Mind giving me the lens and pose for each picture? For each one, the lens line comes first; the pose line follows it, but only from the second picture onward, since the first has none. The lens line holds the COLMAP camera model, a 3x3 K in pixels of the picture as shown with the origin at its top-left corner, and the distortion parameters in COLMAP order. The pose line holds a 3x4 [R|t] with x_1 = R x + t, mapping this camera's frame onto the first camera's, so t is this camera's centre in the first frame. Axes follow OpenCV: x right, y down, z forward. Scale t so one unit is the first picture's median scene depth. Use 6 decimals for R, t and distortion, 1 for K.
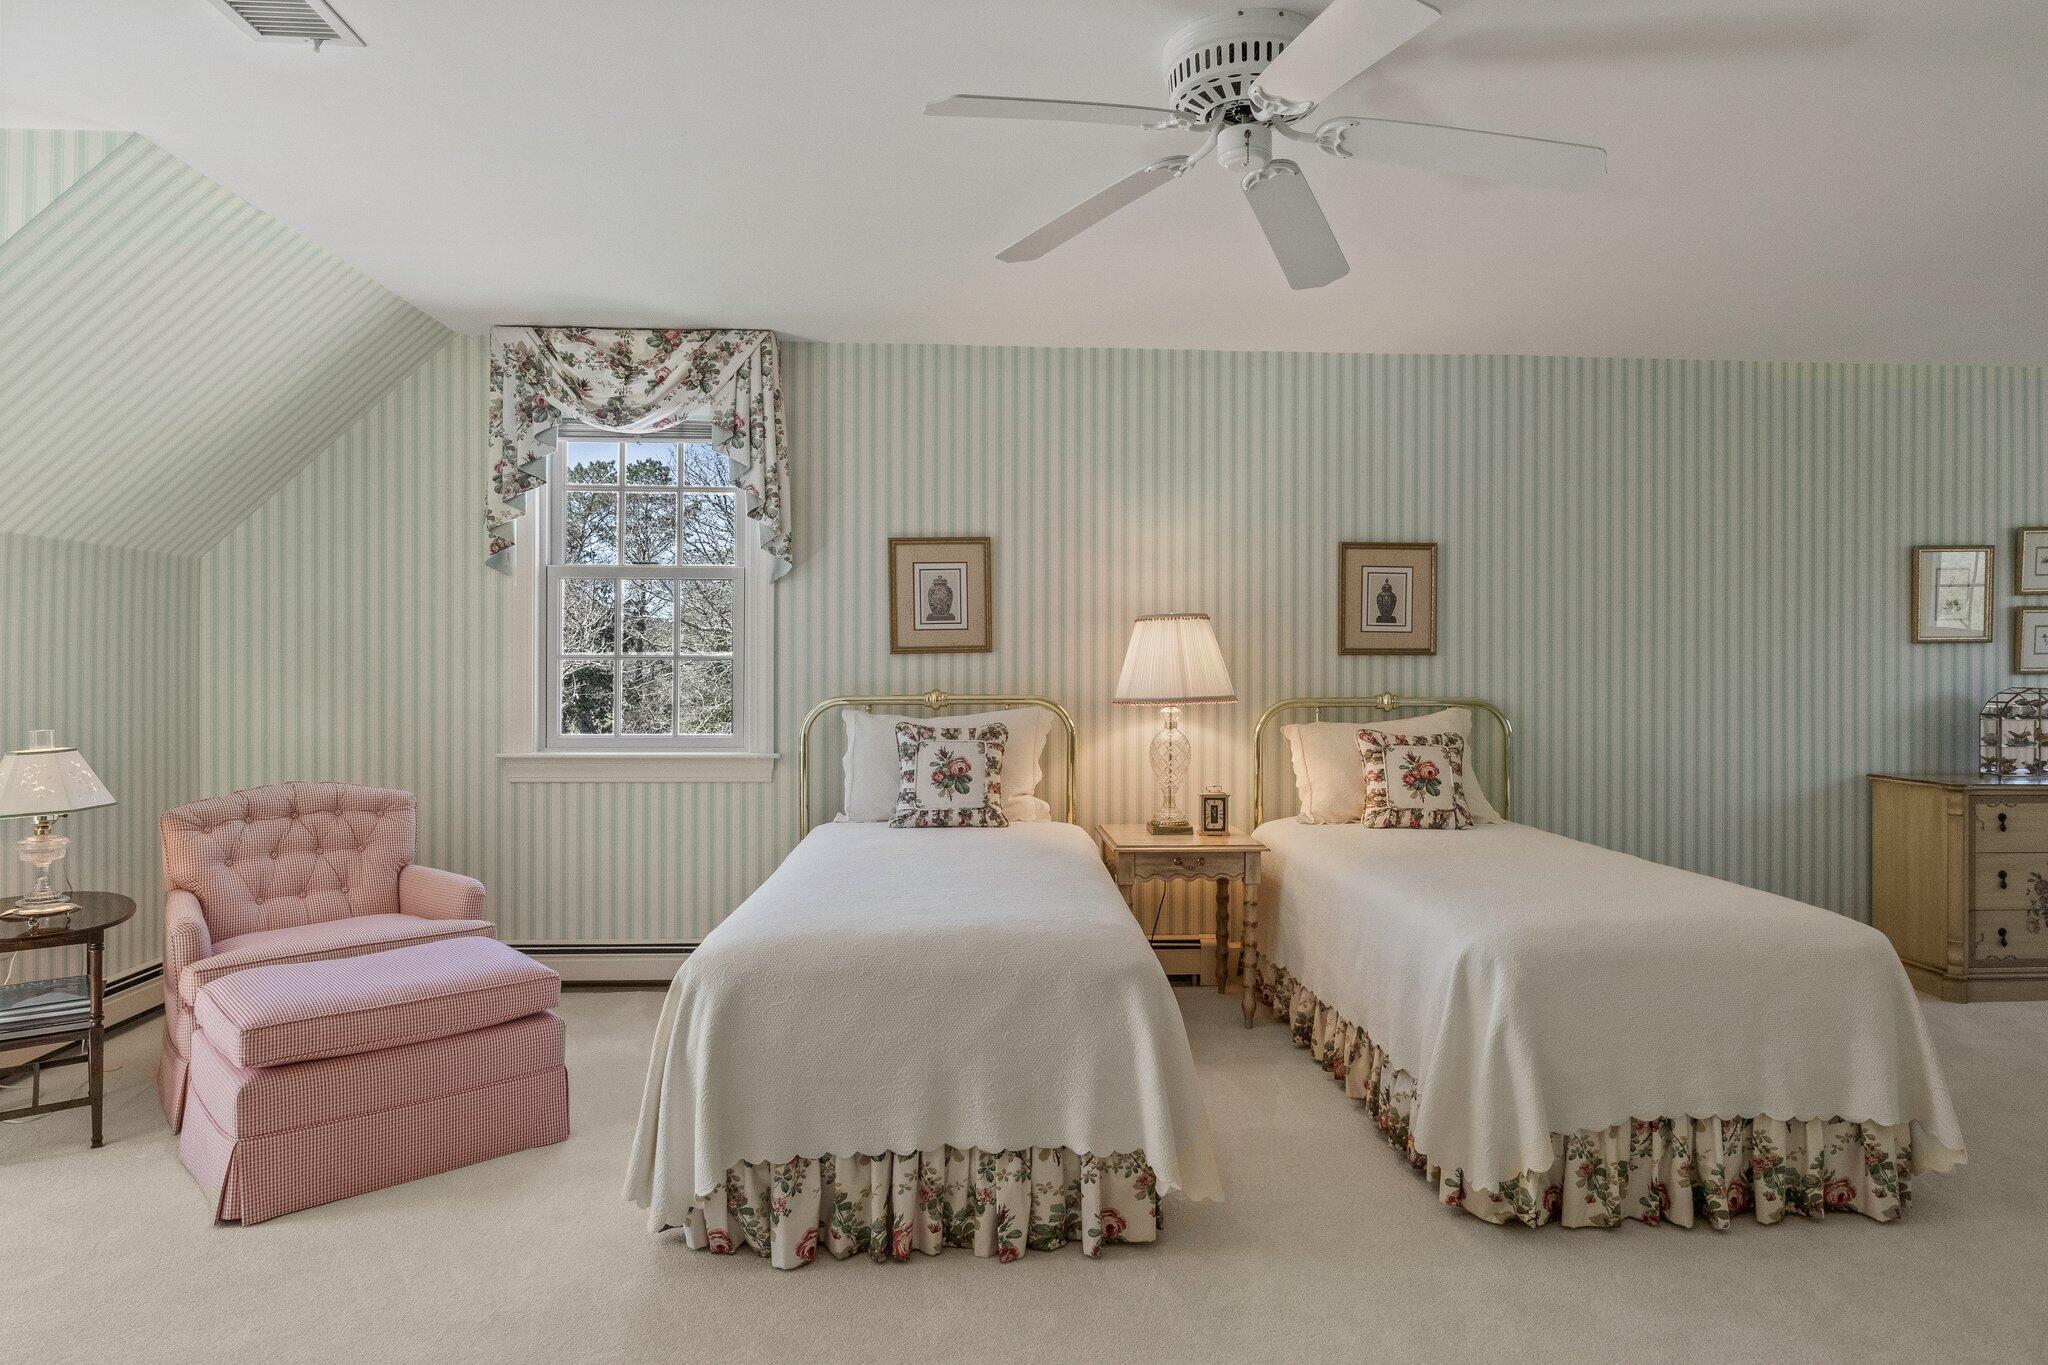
lens RADIAL K [[1207.0, 0, 1024.6], [0, 1207.0, 685.1], [0, 0, 1]] dist [-0.007355, -0.000705]
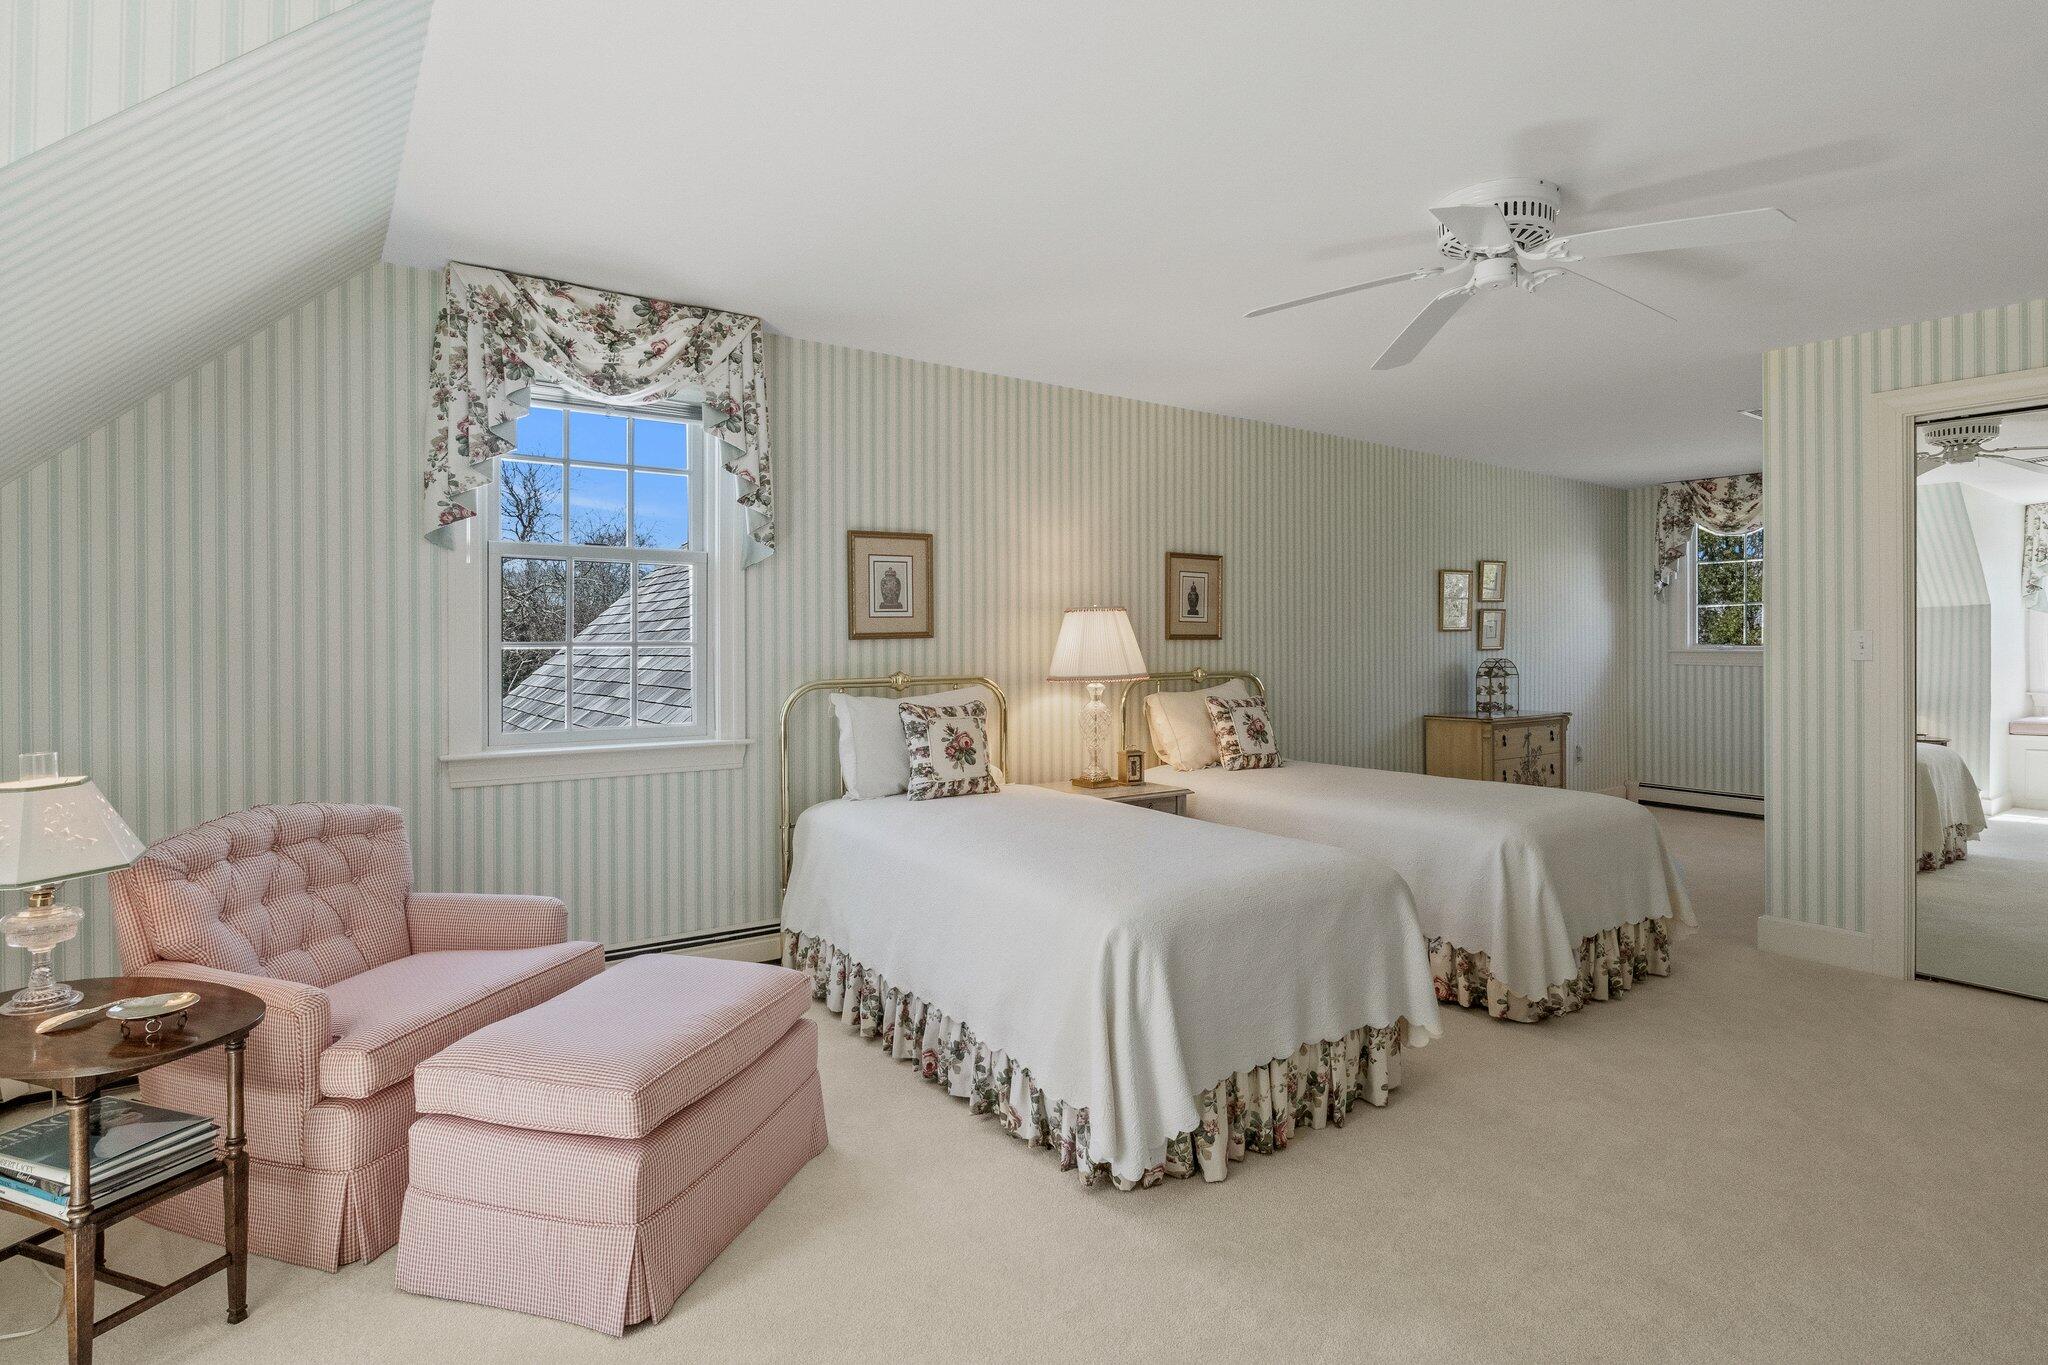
lens RADIAL K [[1039.9, 0, 1023.0], [0, 1039.9, 665.7], [0, 0, 1]] dist [-0.004420, -0.001756]
pose [[0.845704, -0.015556, 0.533425, -0.495605], [0.015125, 0.999872, 0.005179, -0.005566], [-0.533438, 0.003688, 0.845831, 0.152029]]
